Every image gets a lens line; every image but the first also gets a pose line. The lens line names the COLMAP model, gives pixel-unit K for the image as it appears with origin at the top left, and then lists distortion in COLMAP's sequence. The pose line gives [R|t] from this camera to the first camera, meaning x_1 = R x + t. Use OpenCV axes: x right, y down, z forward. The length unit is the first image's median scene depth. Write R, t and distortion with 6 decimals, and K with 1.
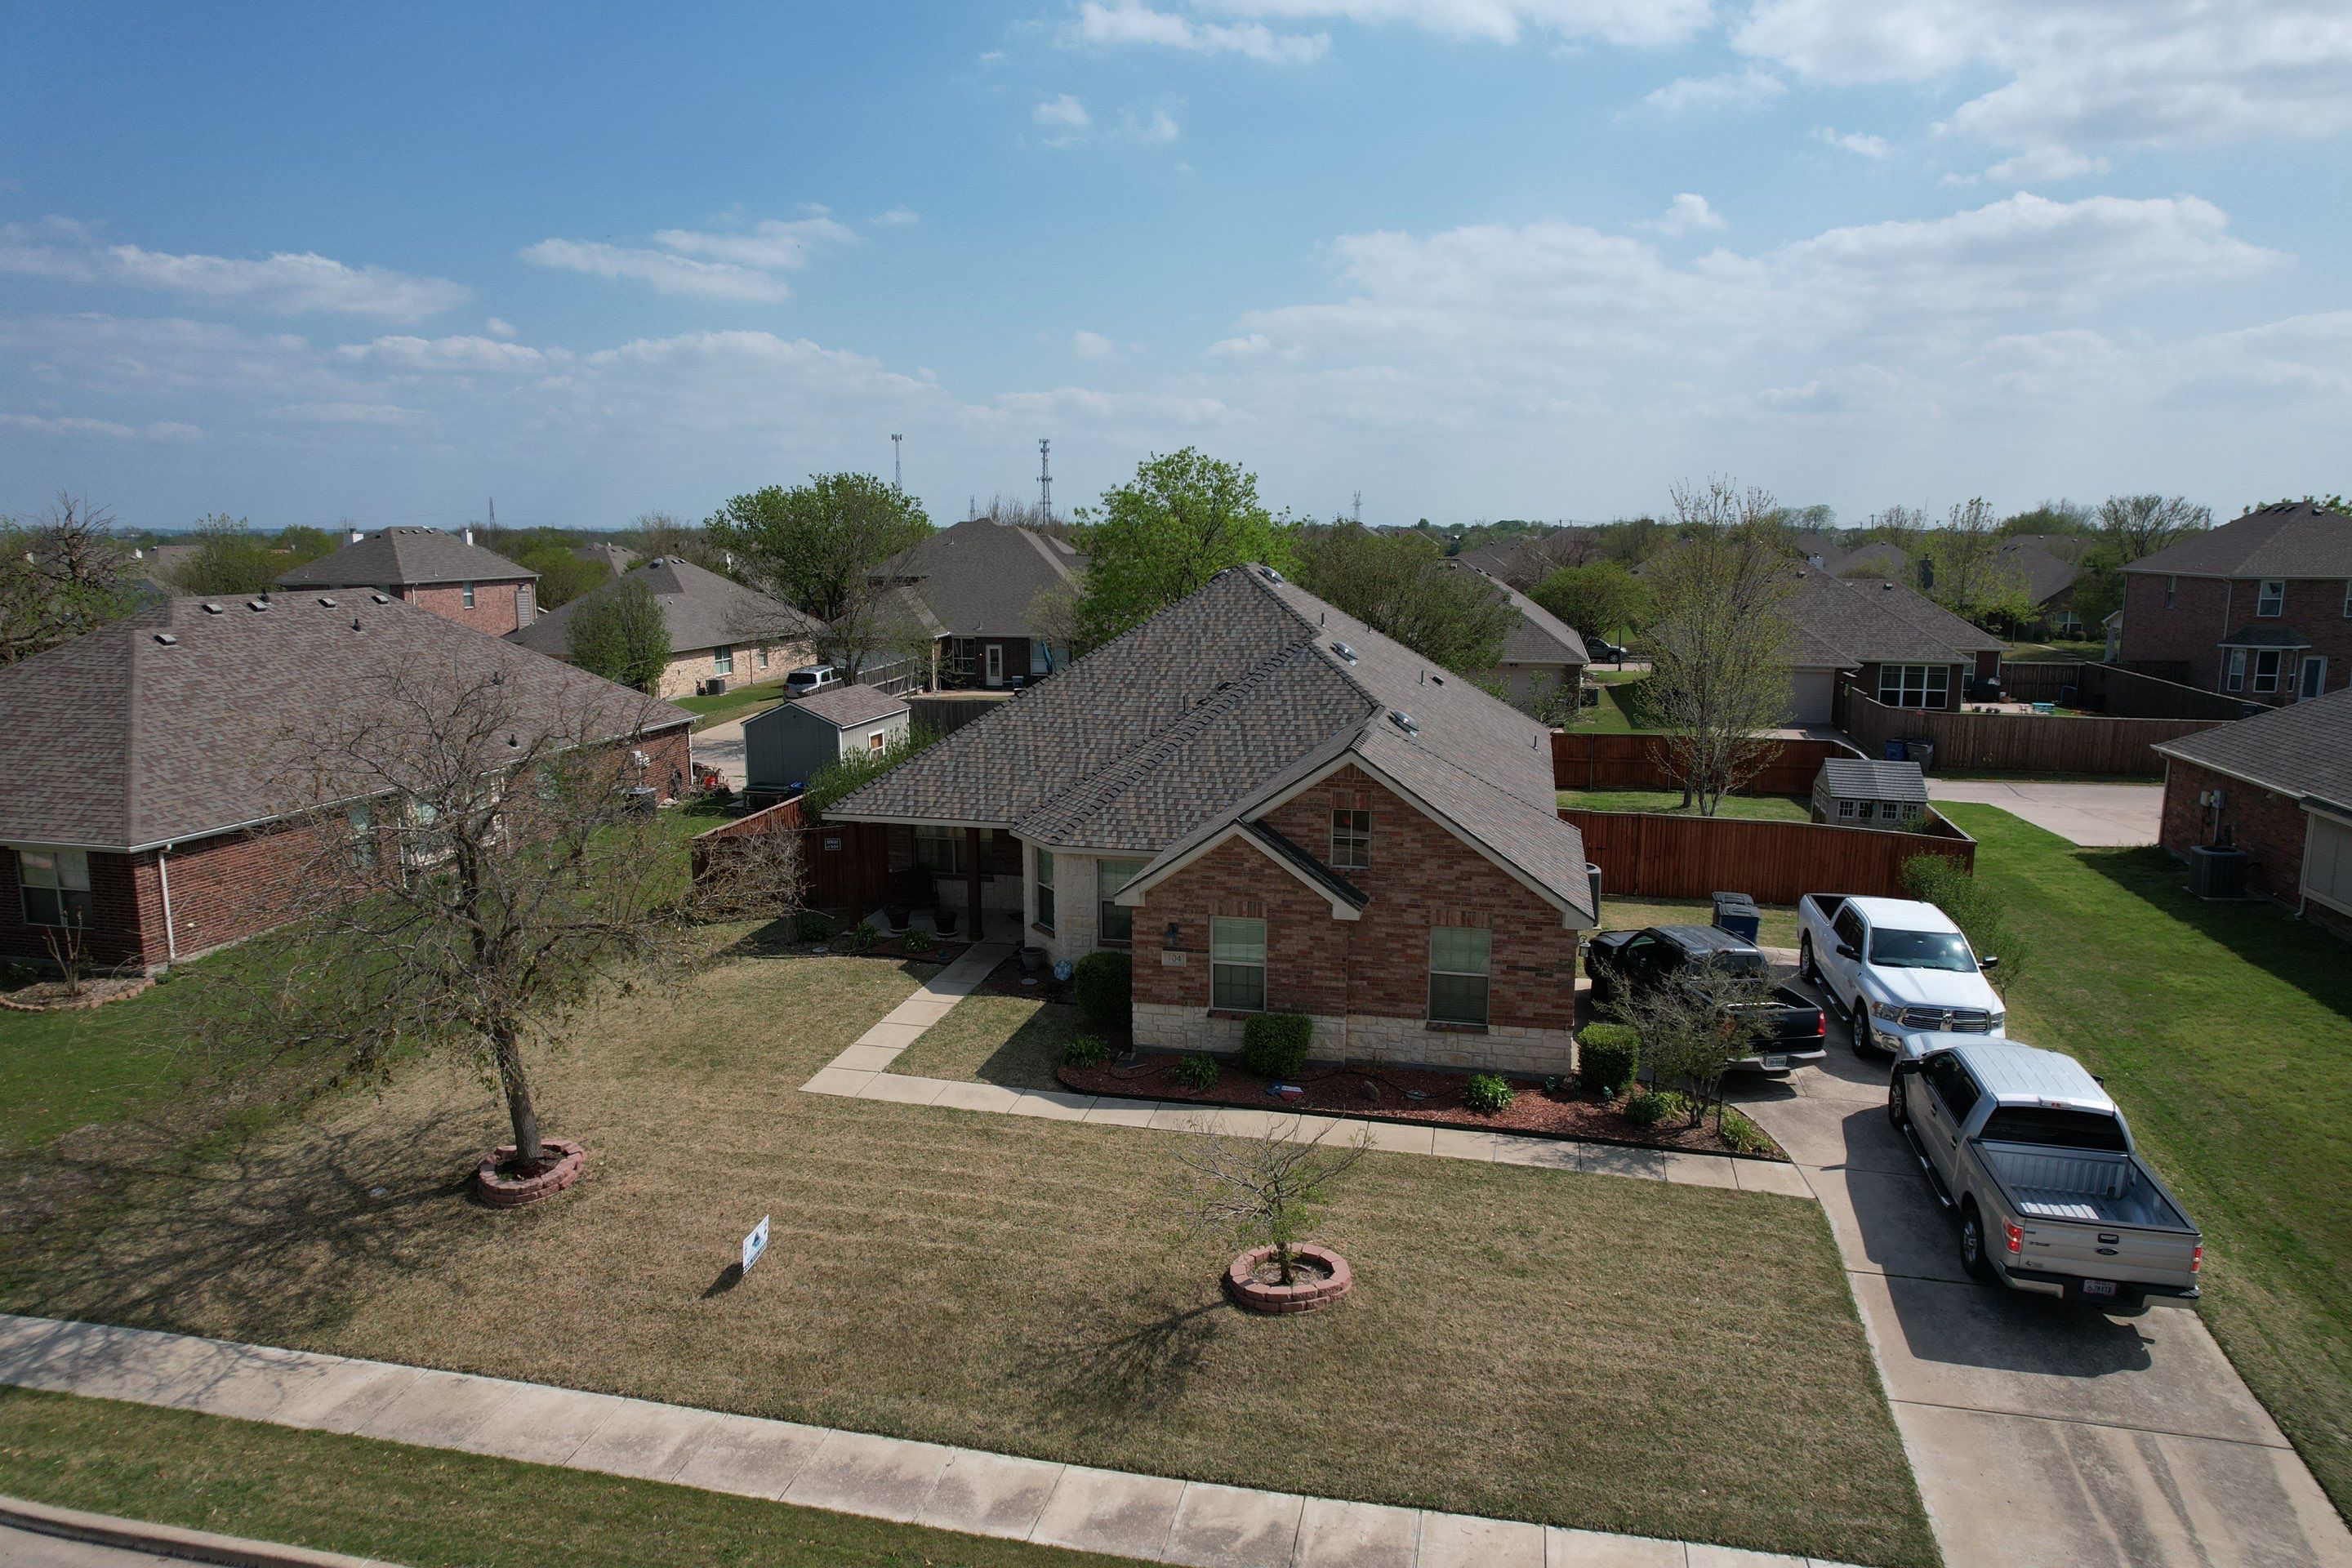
lens RADIAL K [[1506.9, 0, 1167.4], [0, 1506.9, 784.8], [0, 0, 1]] dist [-0.067313, 0.057644]
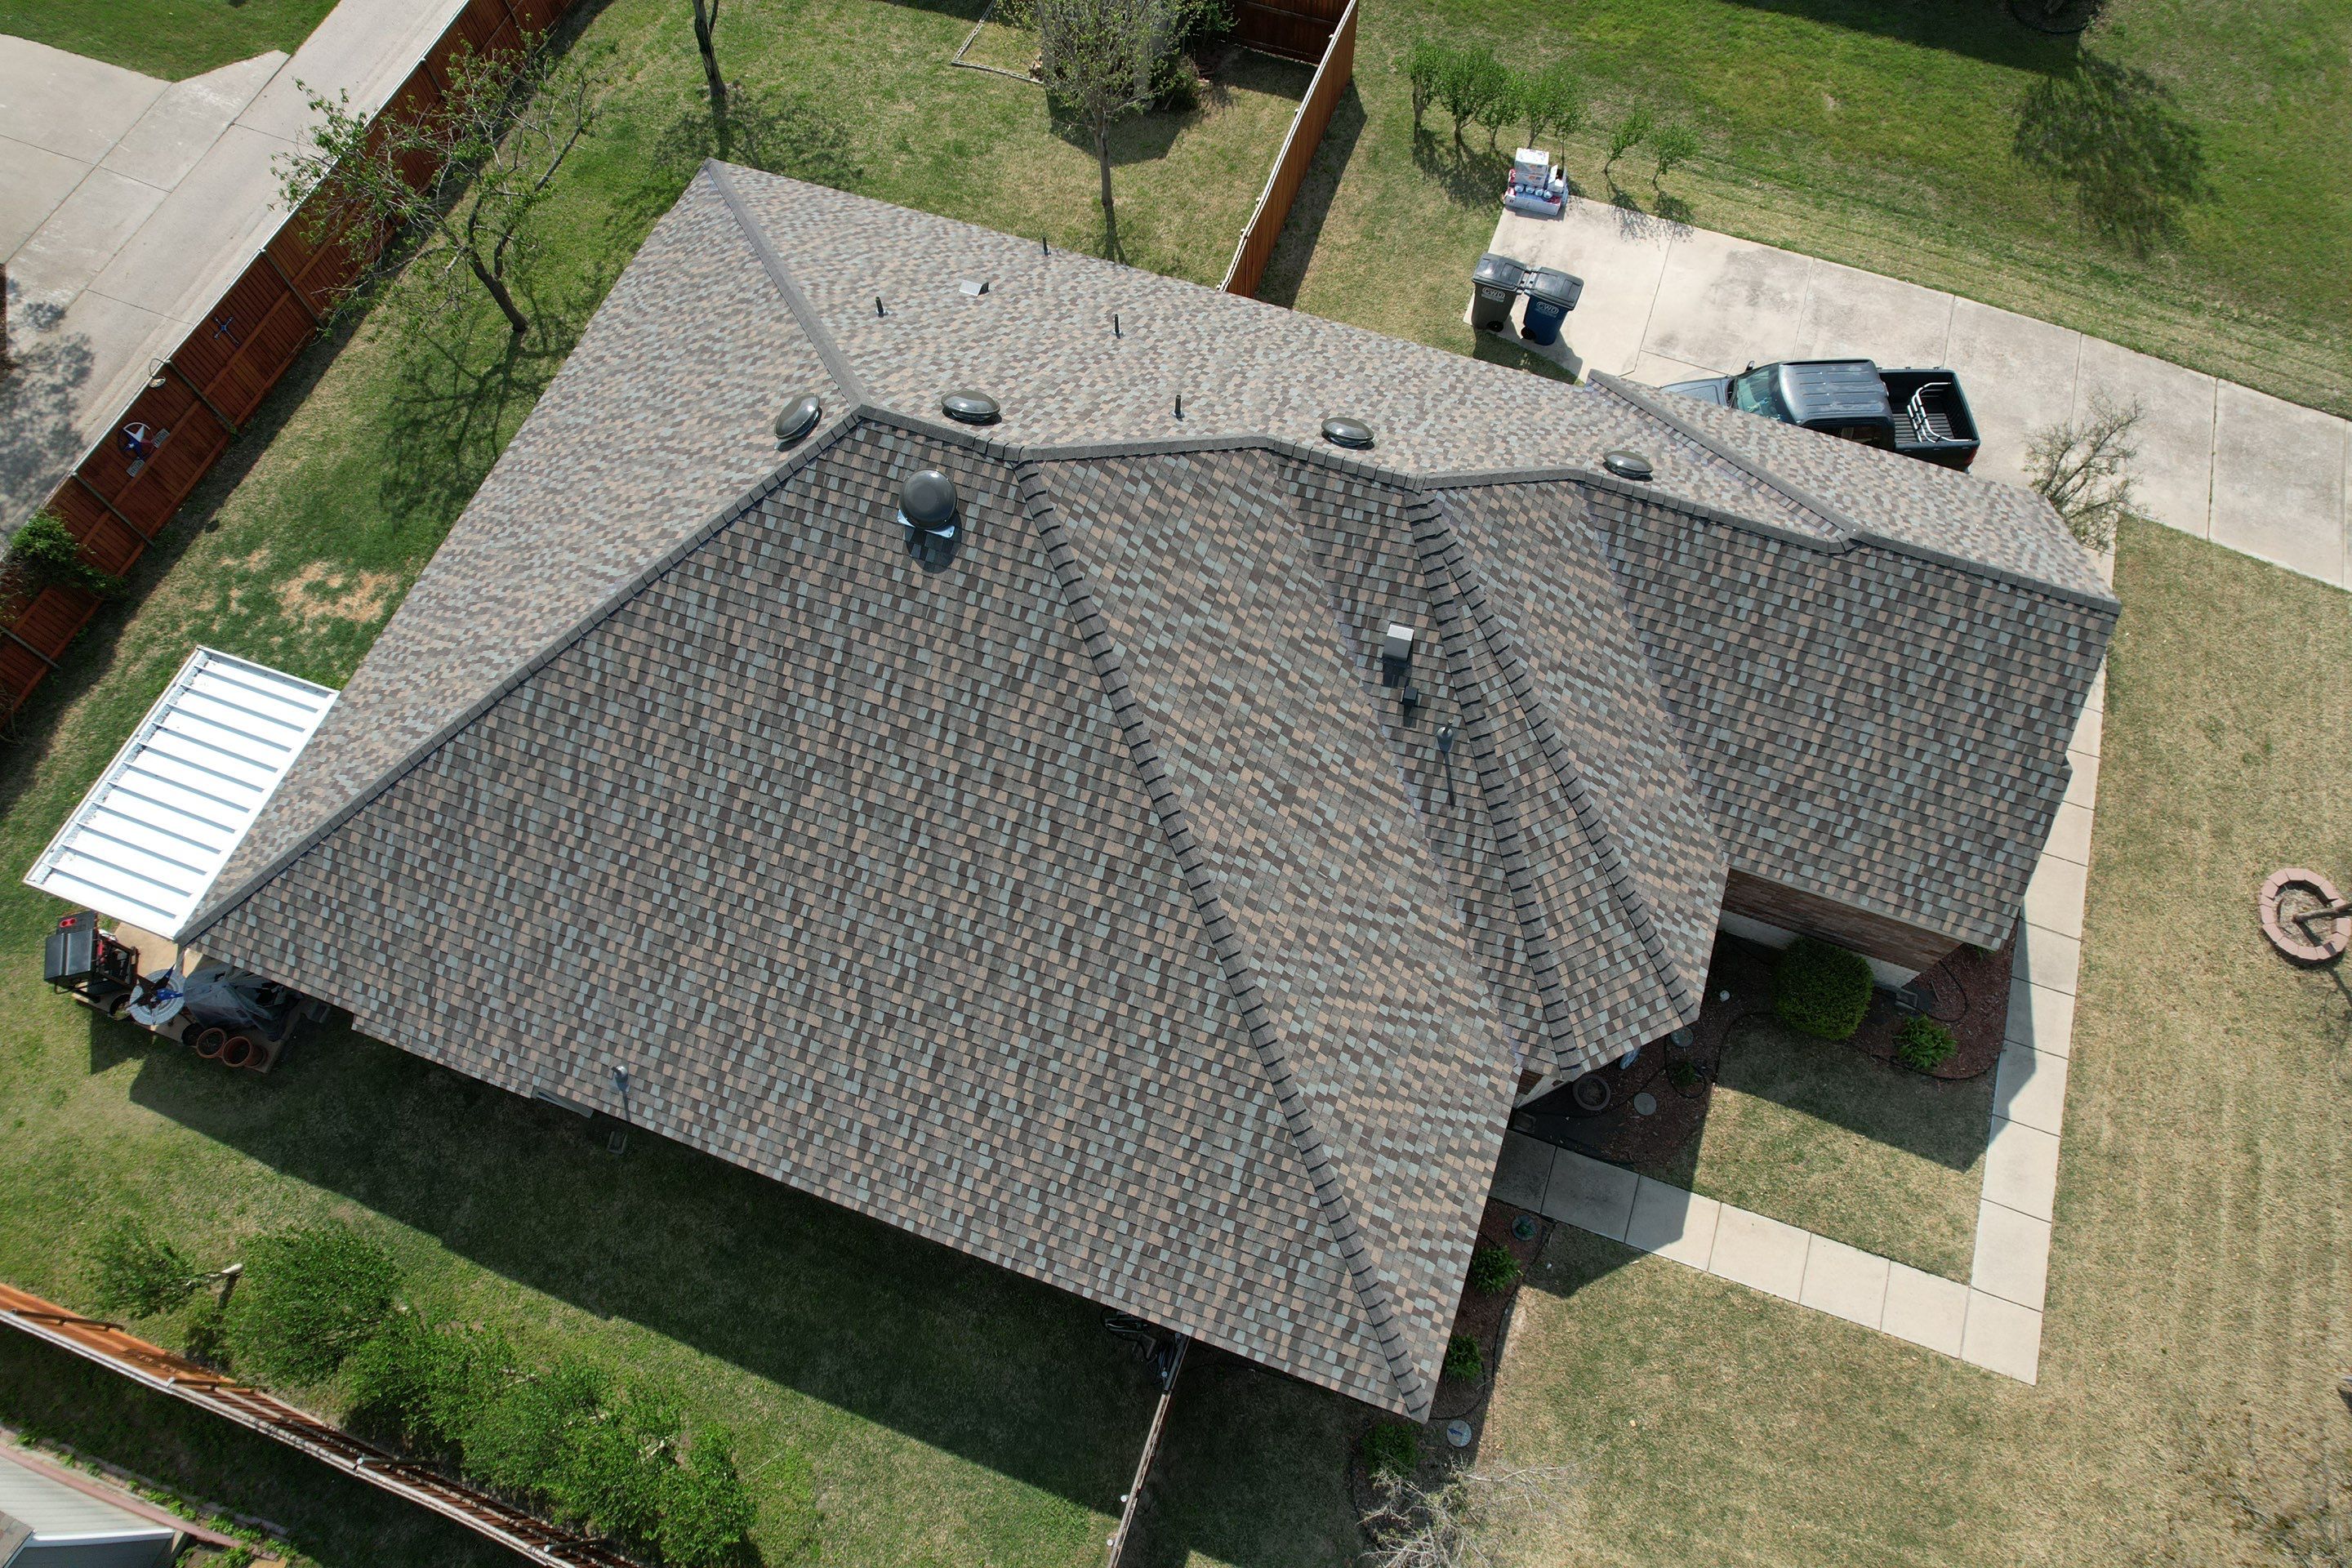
lens RADIAL K [[1506.9, 0, 1185.5], [0, 1506.9, 786.4], [0, 0, 1]] dist [-0.067313, 0.057644]
pose [[0.106965, -0.895961, 0.431060, -0.339594], [0.169060, 0.443624, 0.880123, -0.720204], [-0.979784, -0.021267, 0.198923, 1.257335]]
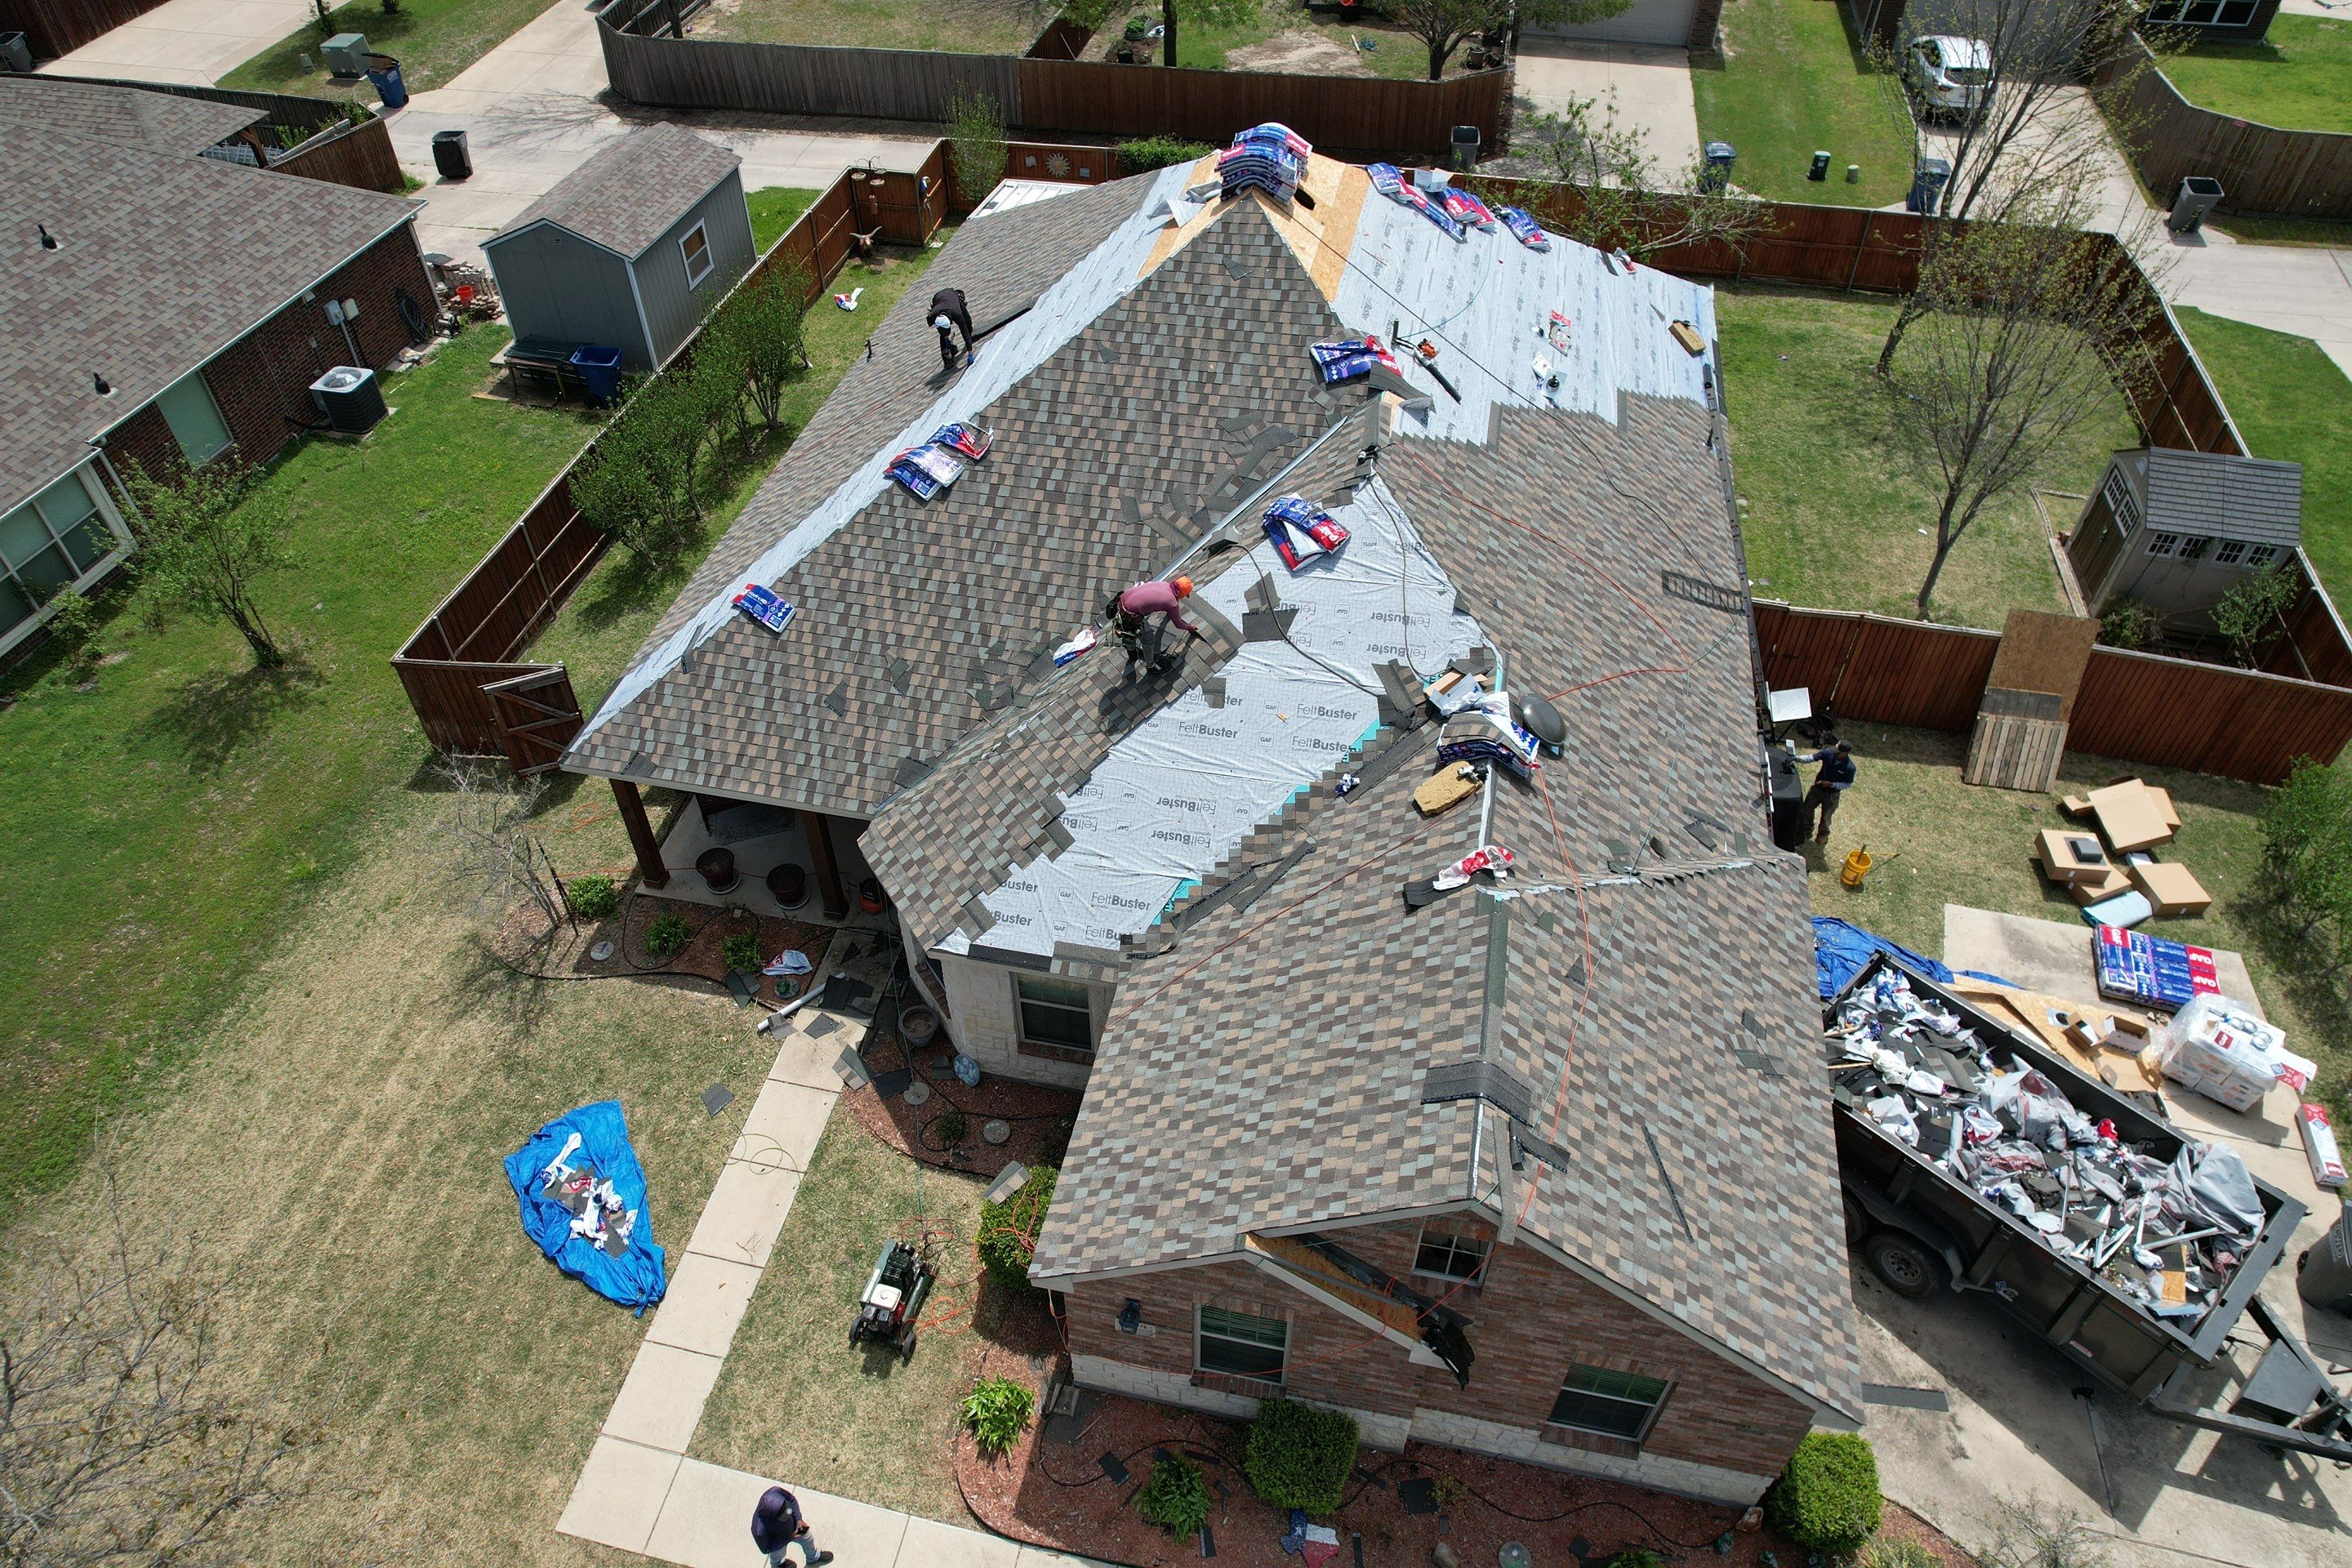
lens RADIAL K [[1506.9, 0, 1172.6], [0, 1506.9, 793.0], [0, 0, 1]] dist [-0.067313, 0.057644]
pose [[0.999808, -0.014843, 0.012787, 0.014776], [0.005005, 0.824536, 0.565787, -0.400440], [-0.018941, -0.565615, 0.824452, 0.625144]]
